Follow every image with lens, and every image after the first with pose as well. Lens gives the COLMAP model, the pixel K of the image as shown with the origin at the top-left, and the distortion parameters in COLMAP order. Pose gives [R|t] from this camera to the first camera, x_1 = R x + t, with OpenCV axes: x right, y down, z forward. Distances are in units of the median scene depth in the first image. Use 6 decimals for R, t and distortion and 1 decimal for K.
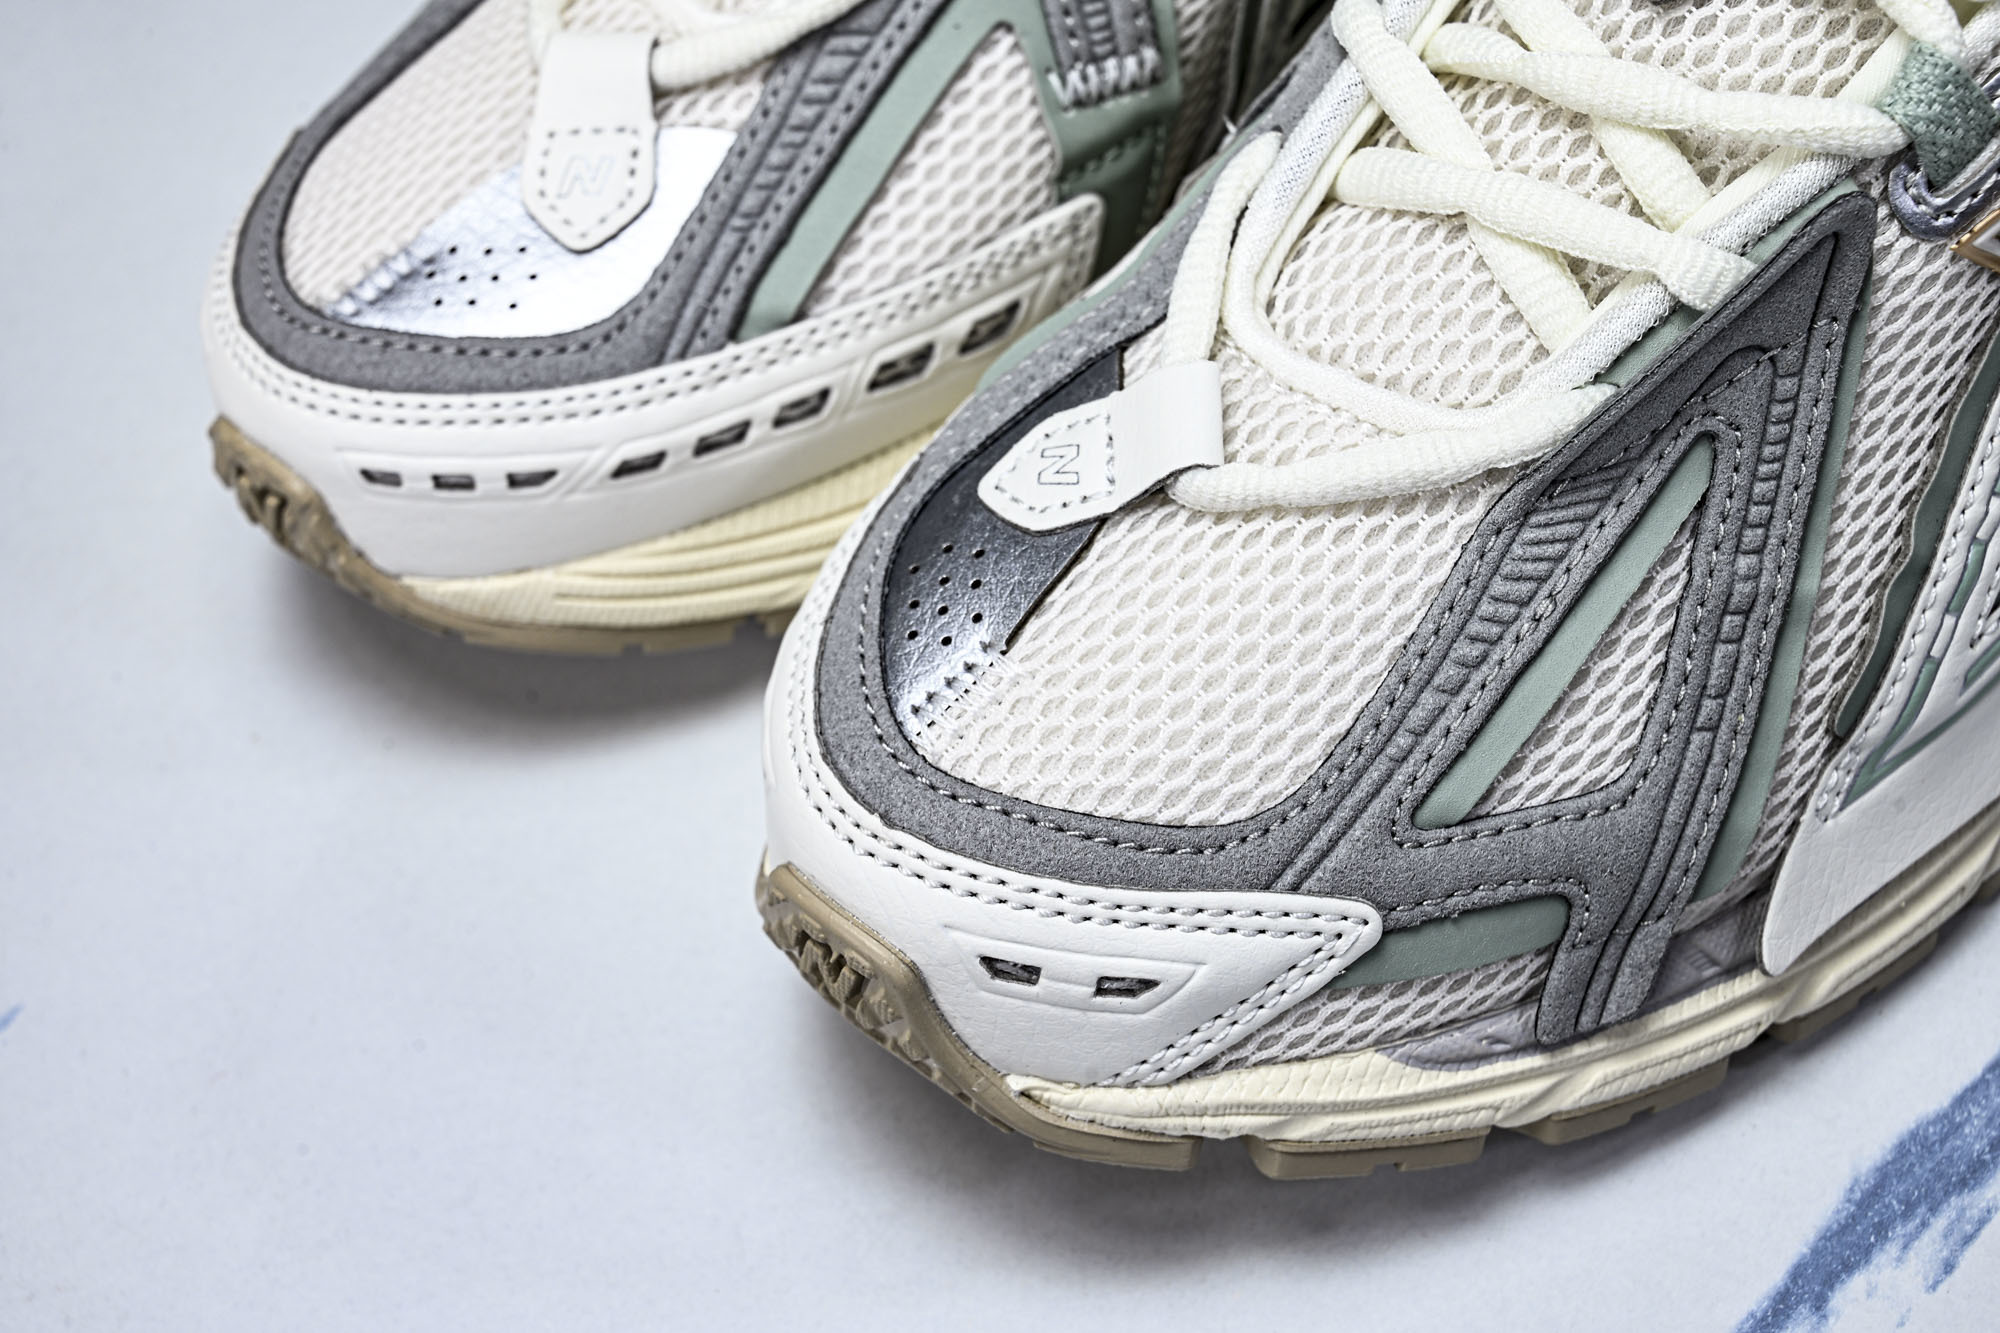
lens RADIAL K [[3444.6, 0, 1000.0], [0, 3444.6, 666.5], [0, 0, 1]] dist [0.020914, -0.089570]
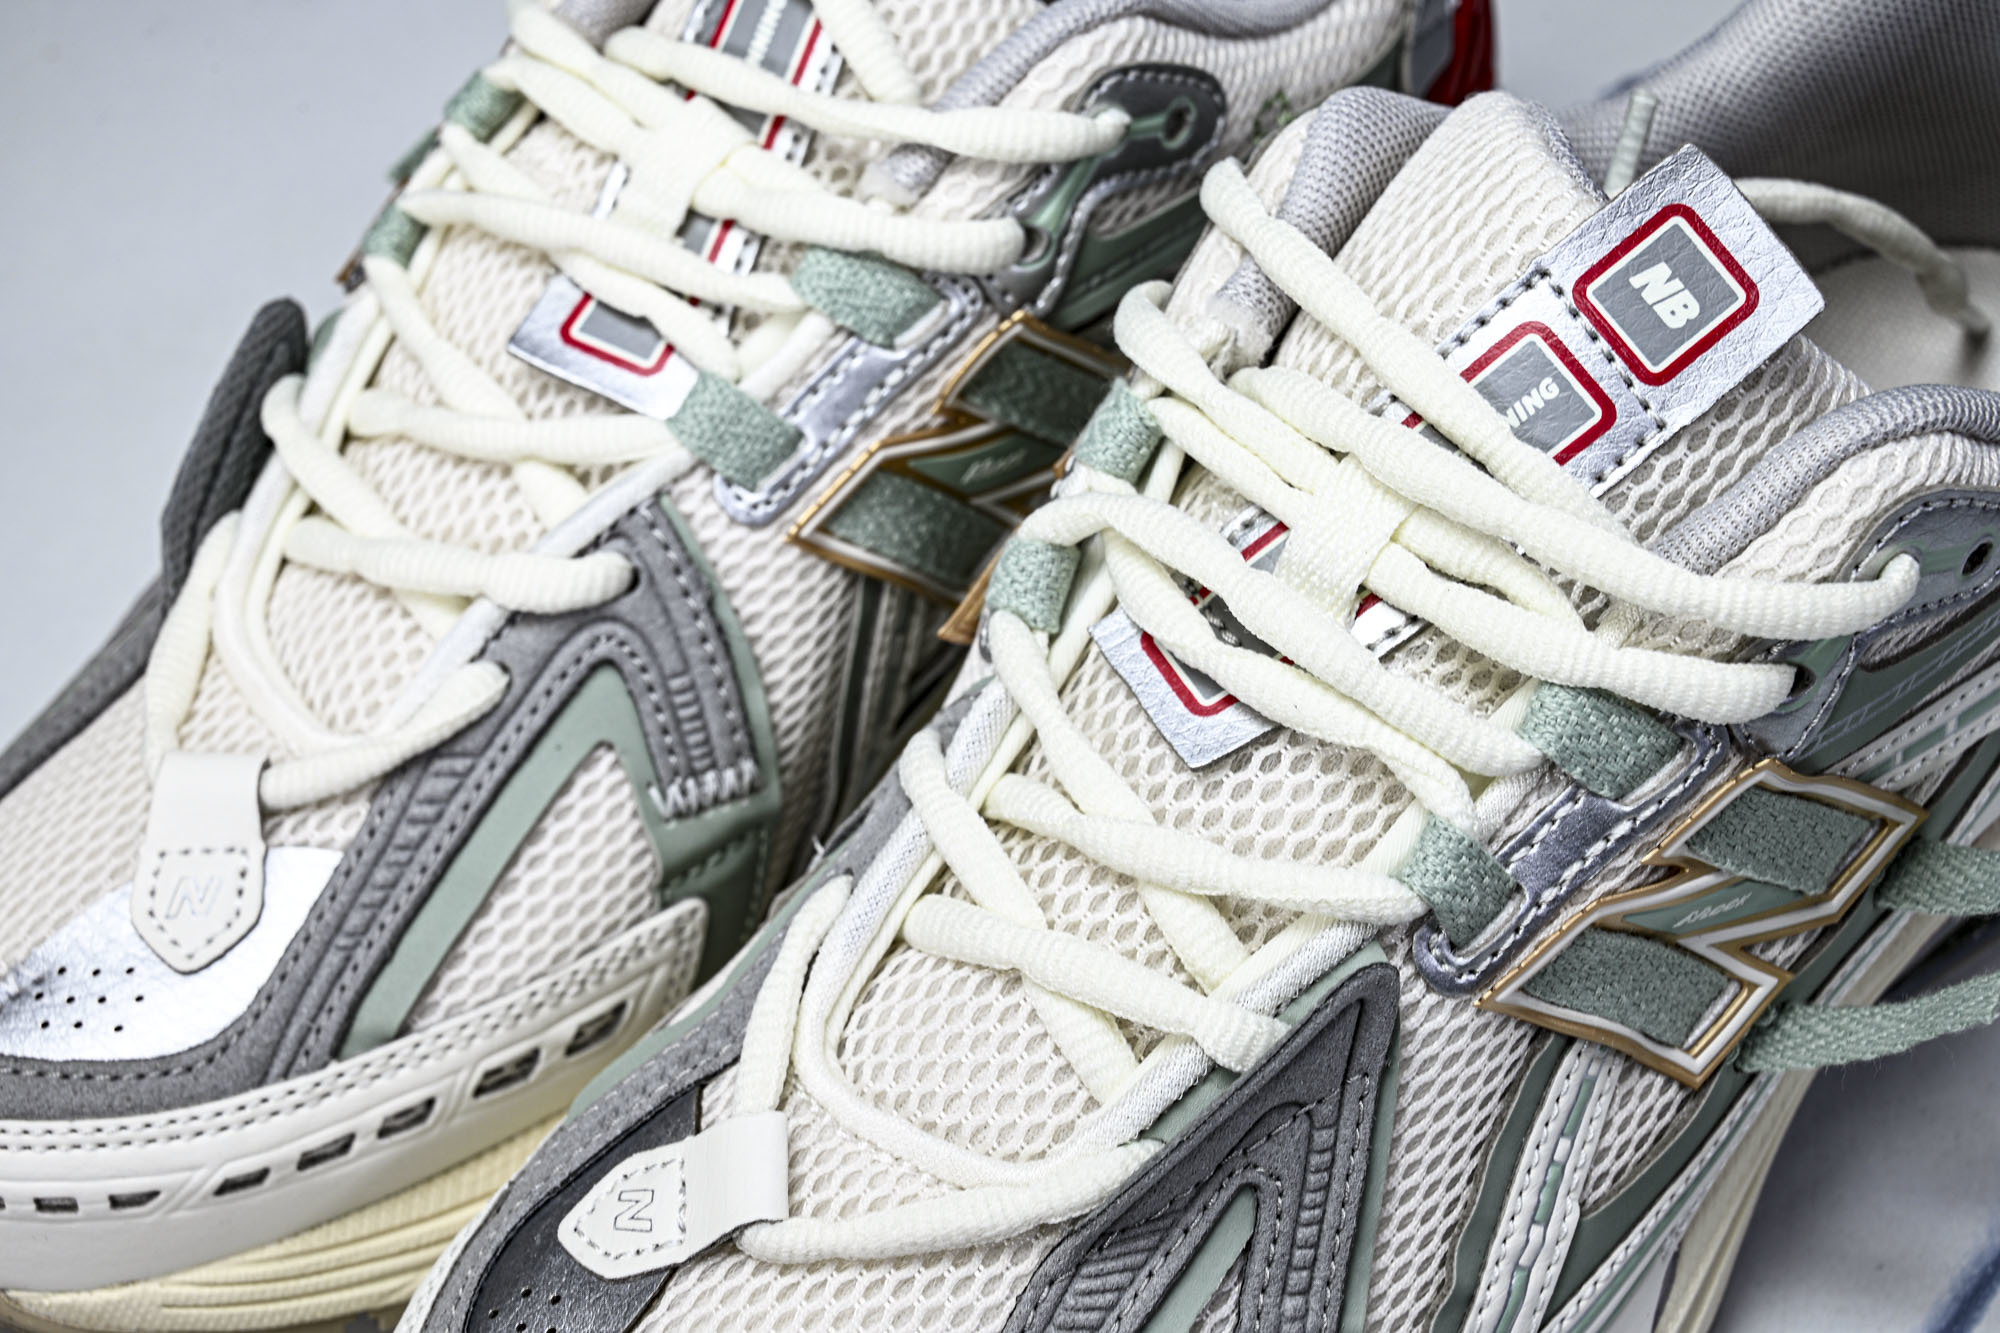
lens RADIAL K [[3444.6, 0, 1000.0], [0, 3444.6, 666.5], [0, 0, 1]] dist [0.020914, -0.089570]
pose [[0.998404, -0.007381, 0.055985, 0.063305], [0.013324, 0.994220, -0.106530, -0.098721], [-0.054876, 0.107106, 0.992732, -0.041950]]
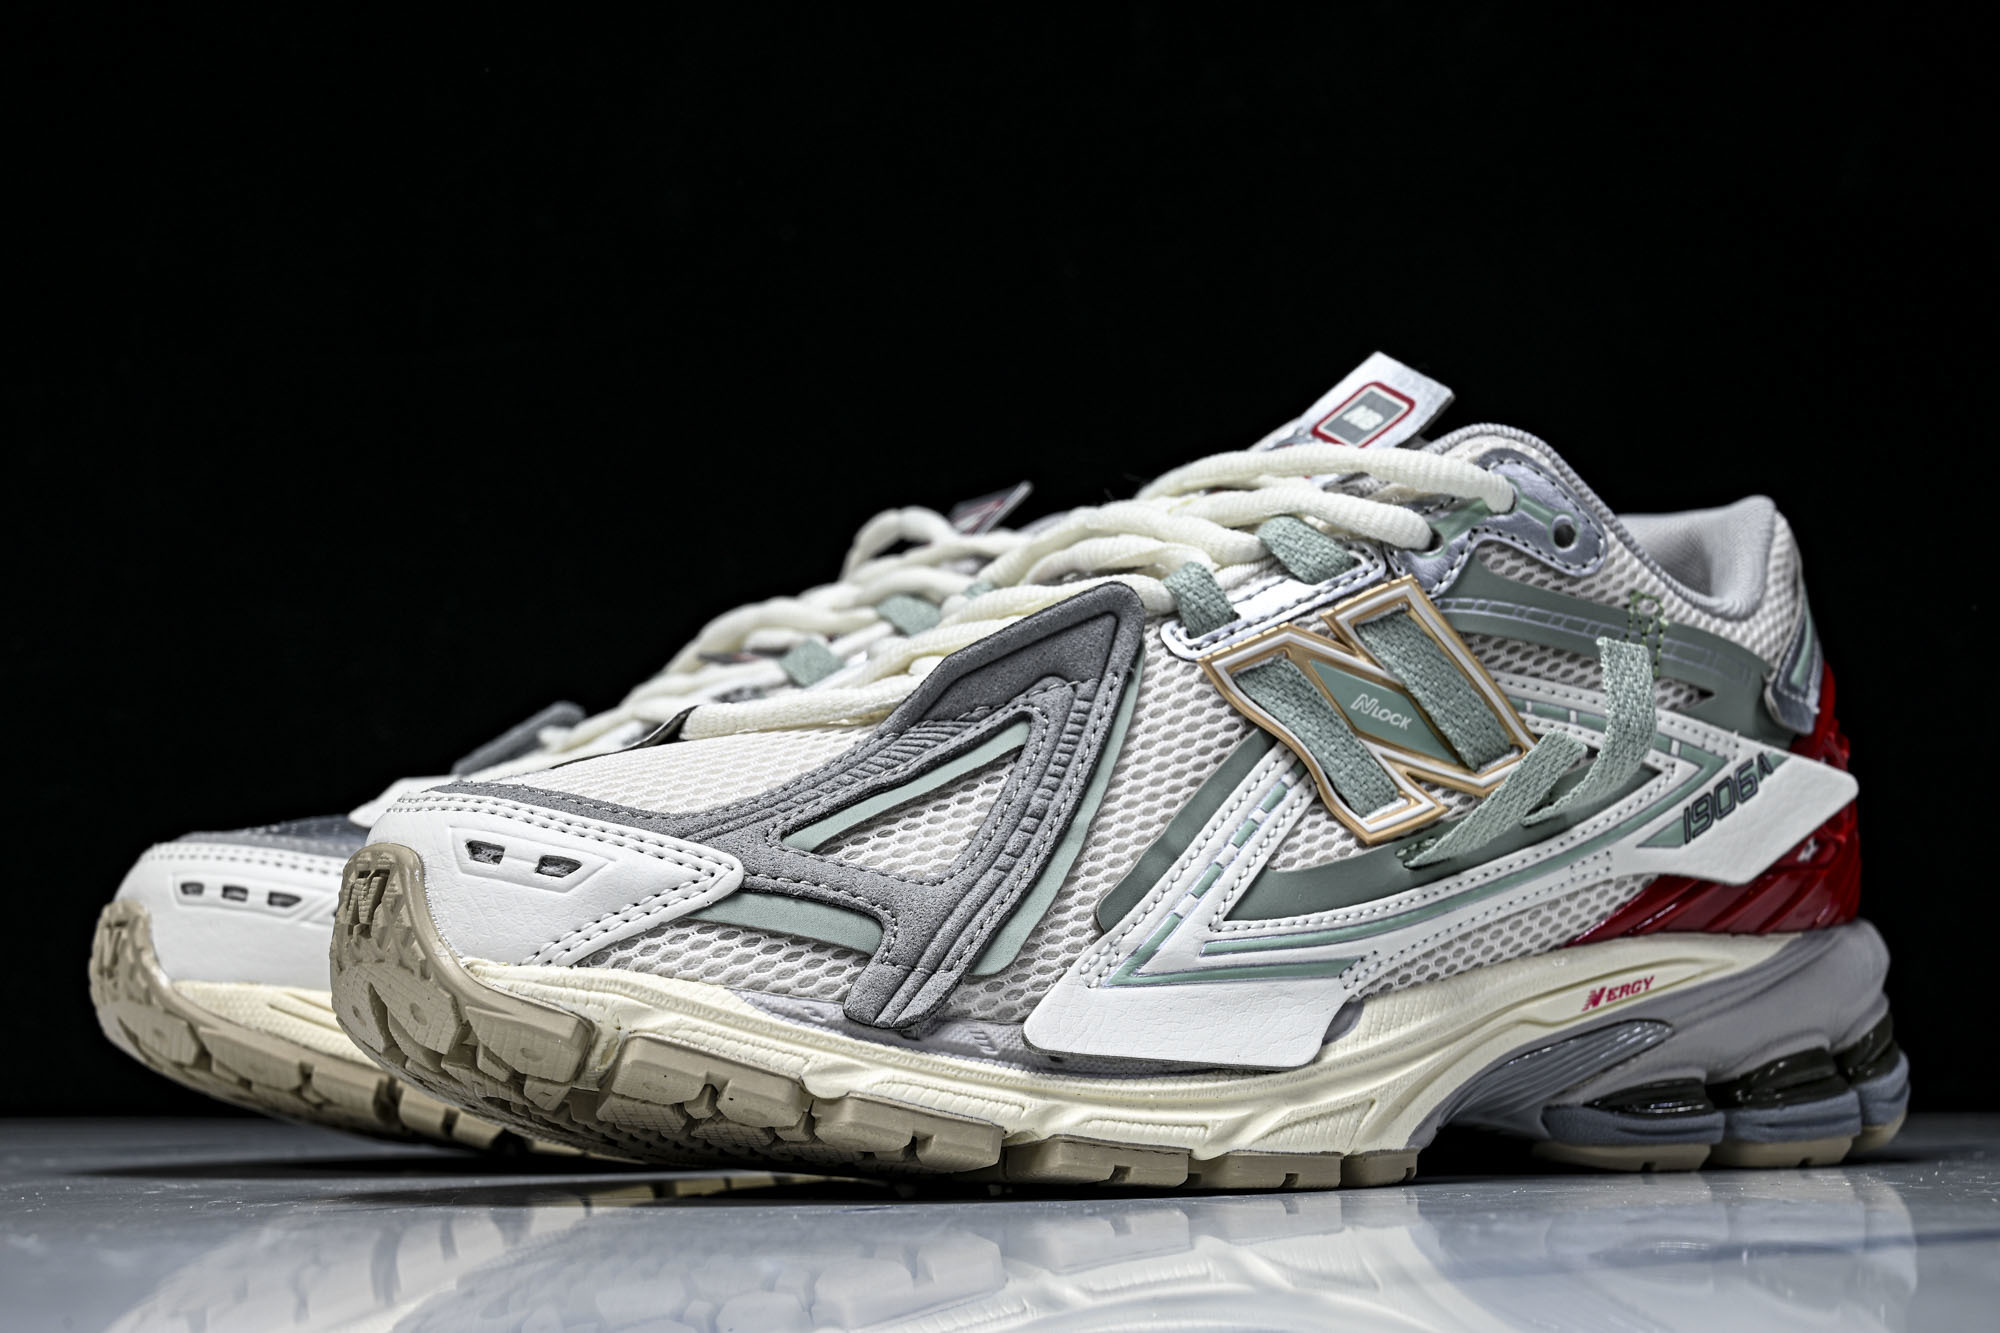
lens RADIAL K [[3444.6, 0, 1000.0], [0, 3444.6, 666.5], [0, 0, 1]] dist [0.020914, -0.089570]
pose [[0.983224, 0.109467, -0.145901, 0.362673], [-0.181875, 0.527672, -0.829749, 1.048206], [-0.013842, 0.842365, 0.538729, 0.131332]]
